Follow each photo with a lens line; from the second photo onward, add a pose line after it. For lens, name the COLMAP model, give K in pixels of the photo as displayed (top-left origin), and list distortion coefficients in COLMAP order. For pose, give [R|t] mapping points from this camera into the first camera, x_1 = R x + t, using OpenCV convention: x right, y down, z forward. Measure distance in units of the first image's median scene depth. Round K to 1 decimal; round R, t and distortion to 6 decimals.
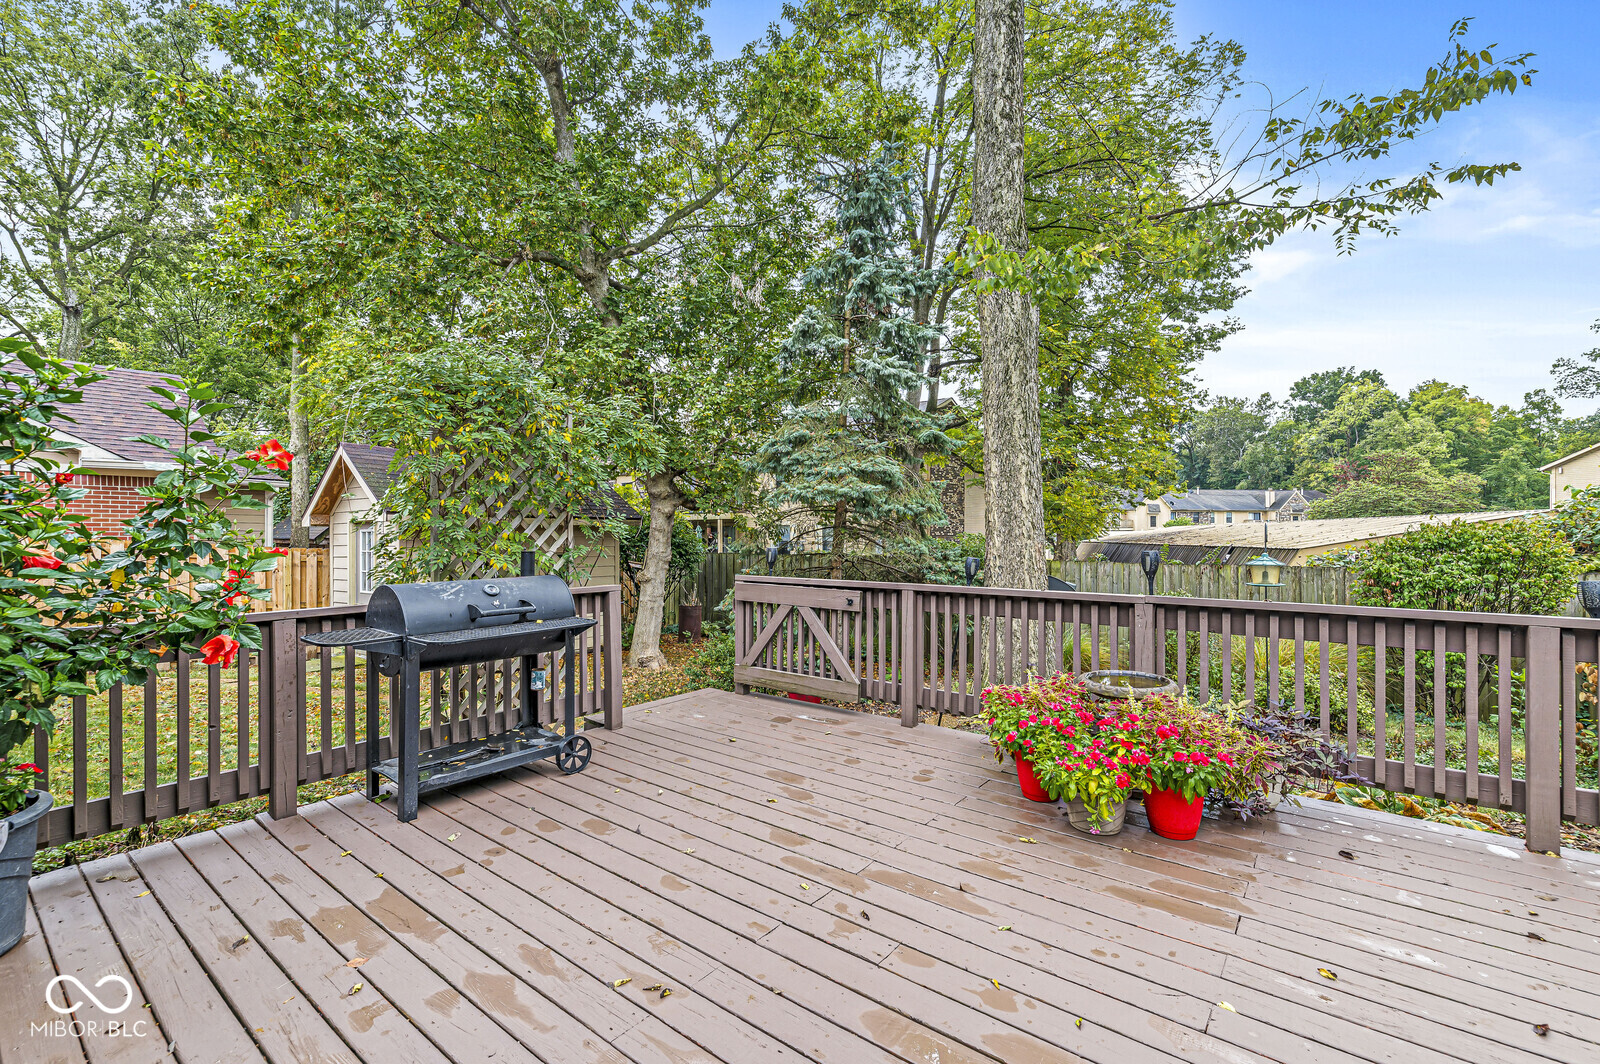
lens RADIAL K [[701.0, 0, 809.9], [0, 701.0, 534.0], [0, 0, 1]] dist [0.000195, 0.000118]
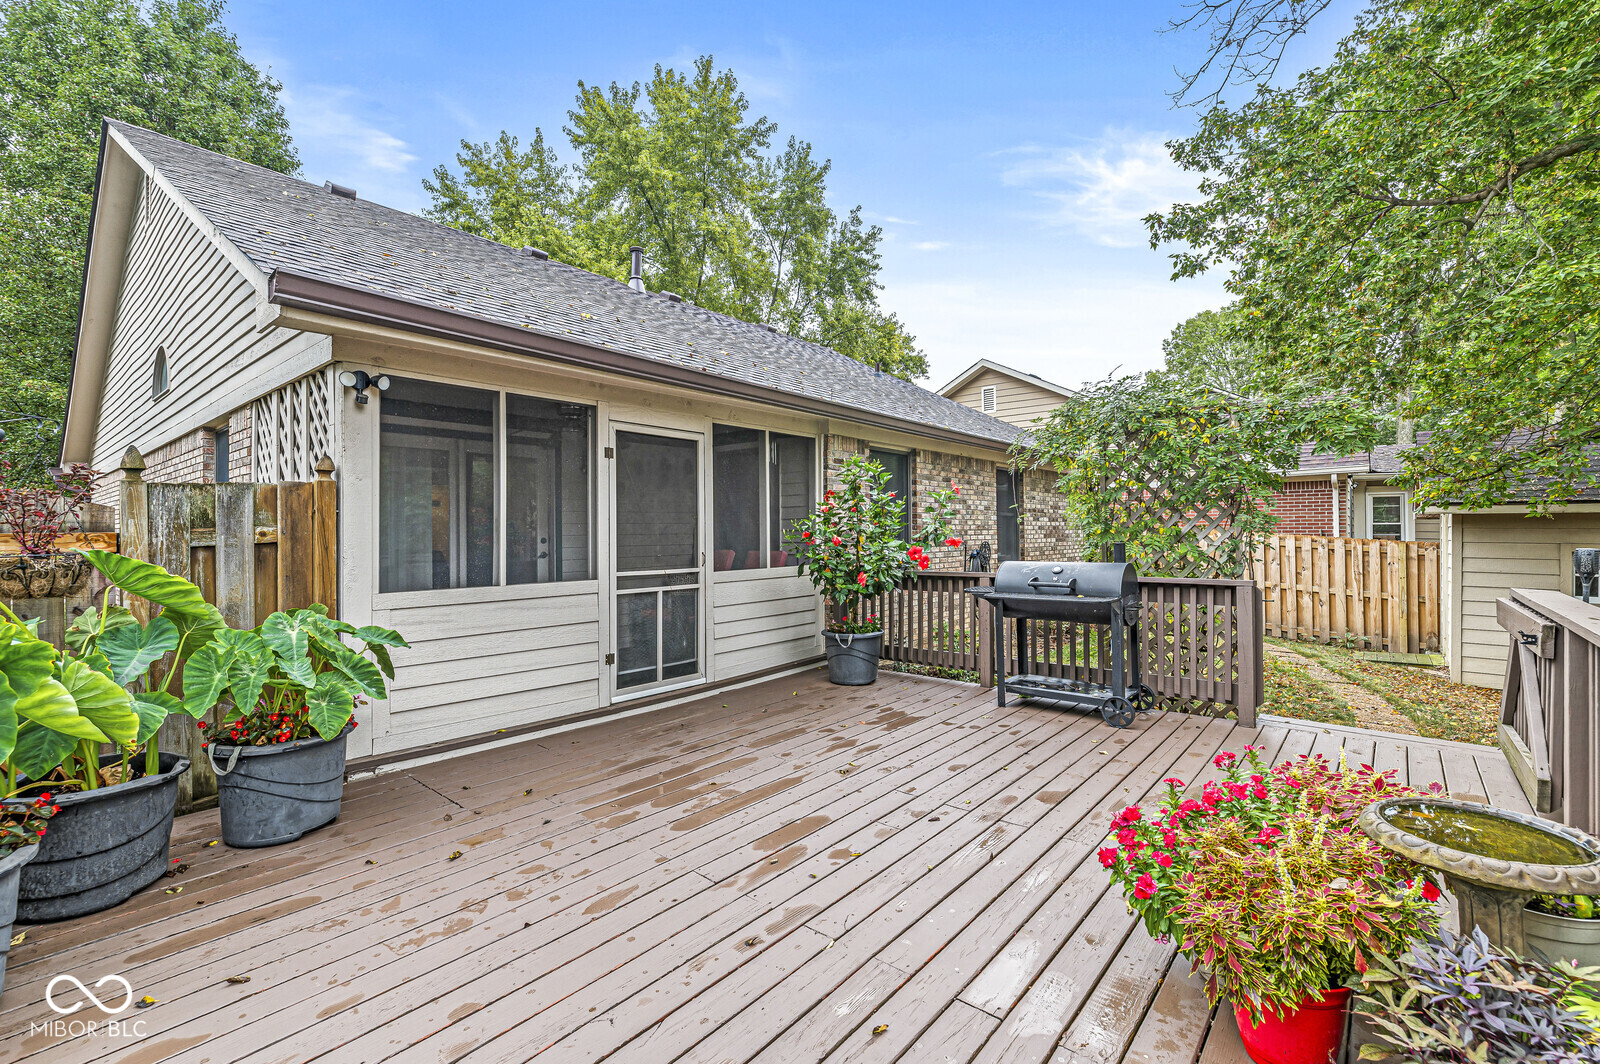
lens RADIAL K [[701.0, 0, 797.9], [0, 701.0, 531.4], [0, 0, 1]] dist [0.000195, 0.000118]
pose [[-0.063889, -0.001464, -0.997956, 1.071248], [0.007203, 0.999972, -0.001928, 0.004107], [0.997931, -0.007312, -0.063876, 0.634033]]
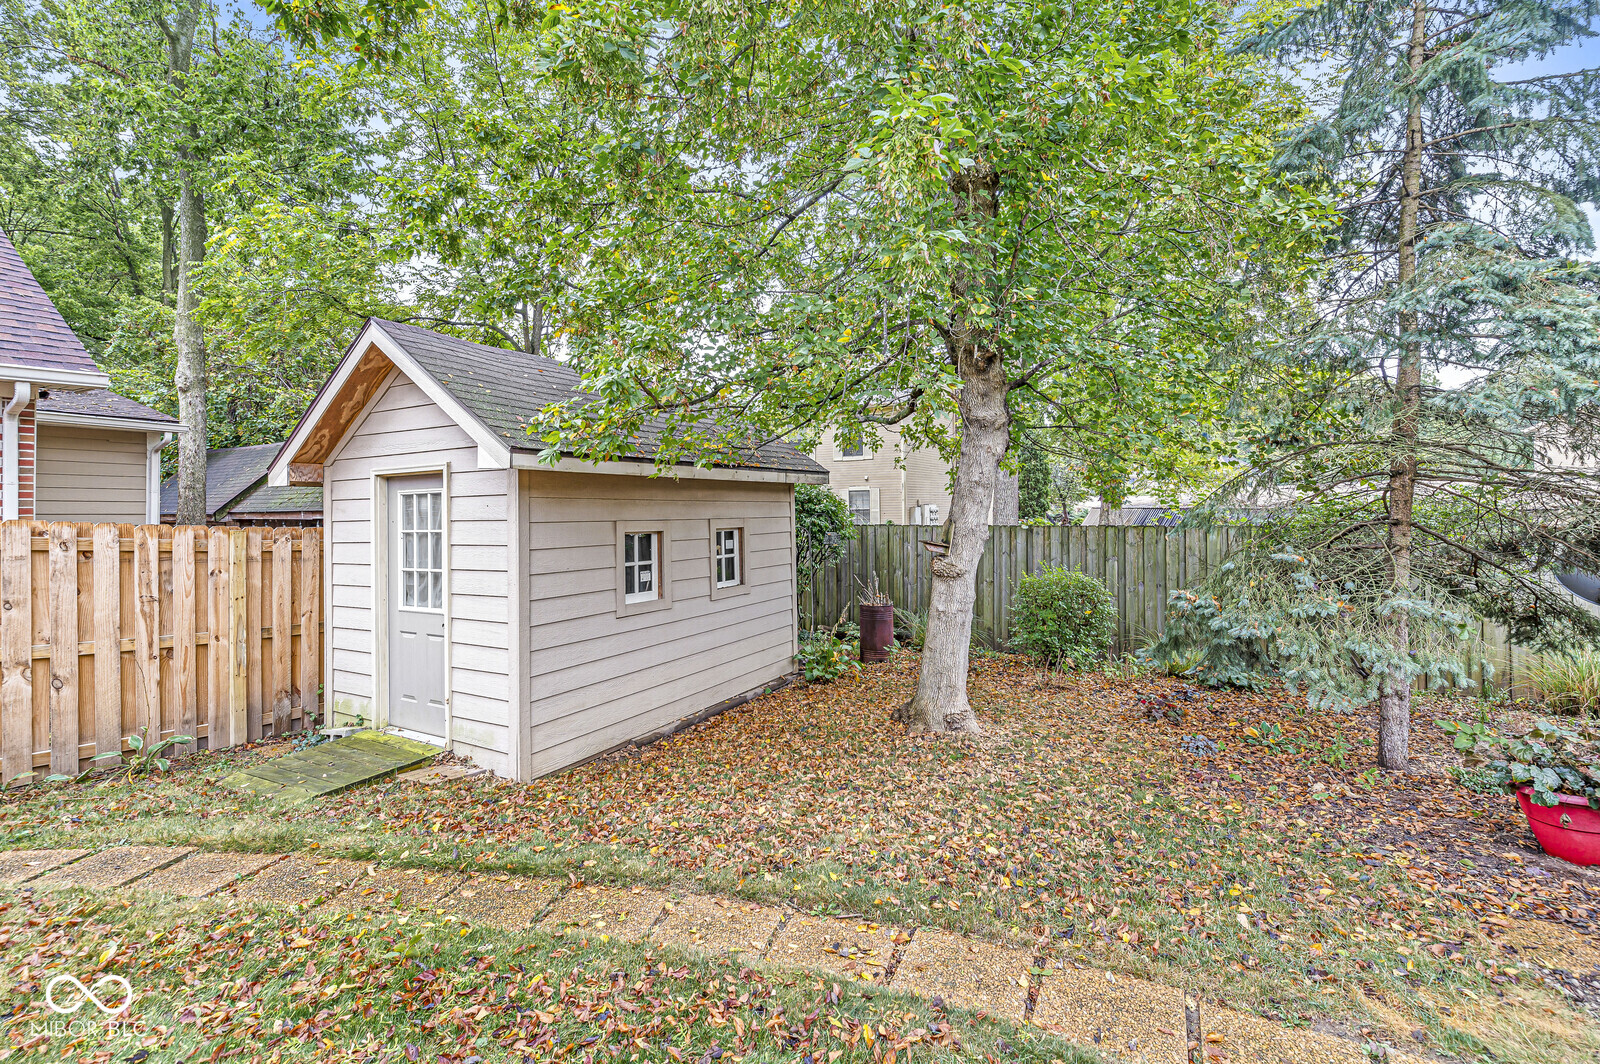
lens RADIAL K [[701.0, 0, 812.1], [0, 701.0, 492.7], [0, 0, 1]] dist [0.000195, 0.000118]
pose [[0.990296, -0.010451, 0.138584, -1.285880], [0.012677, 0.999804, -0.015189, 0.024280], [-0.138398, 0.016798, 0.990234, 1.373264]]
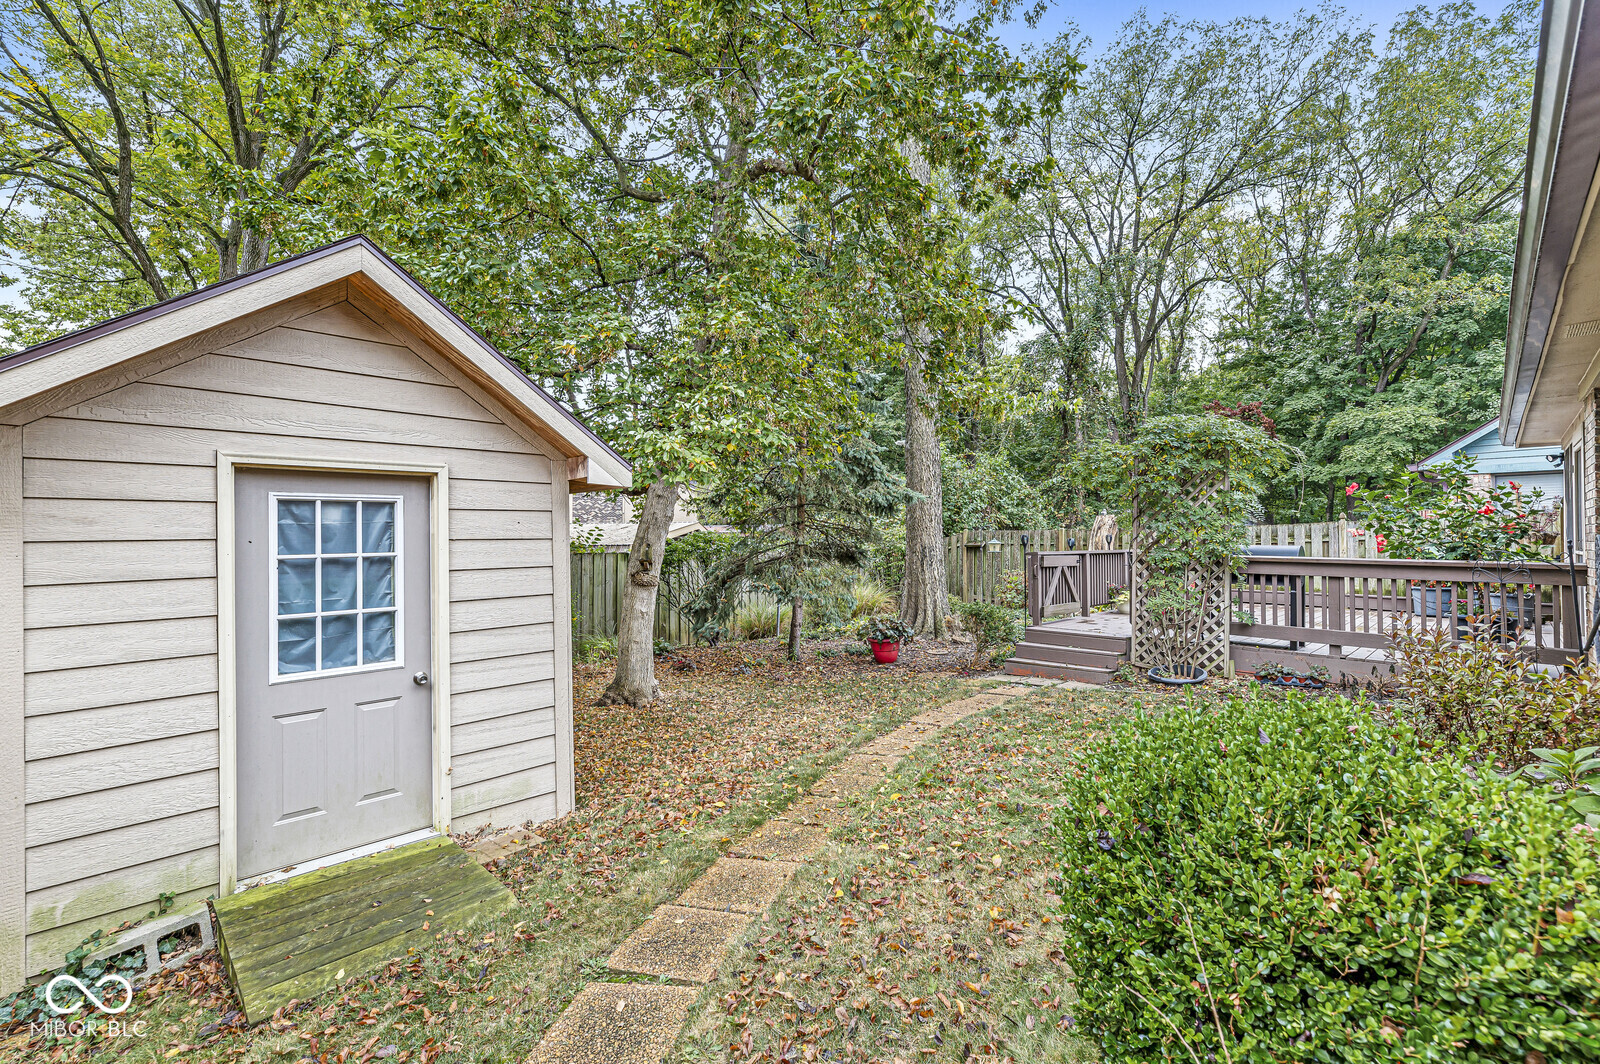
lens RADIAL K [[696.1, 0, 803.0], [0, 696.1, 535.5], [0, 0, 1]] dist [-0.000109, -0.000004]
pose [[0.132225, -0.000784, 0.991219, -2.981304], [0.003351, 0.999994, 0.000344, 0.048814], [-0.991214, 0.003276, 0.132226, 2.269912]]
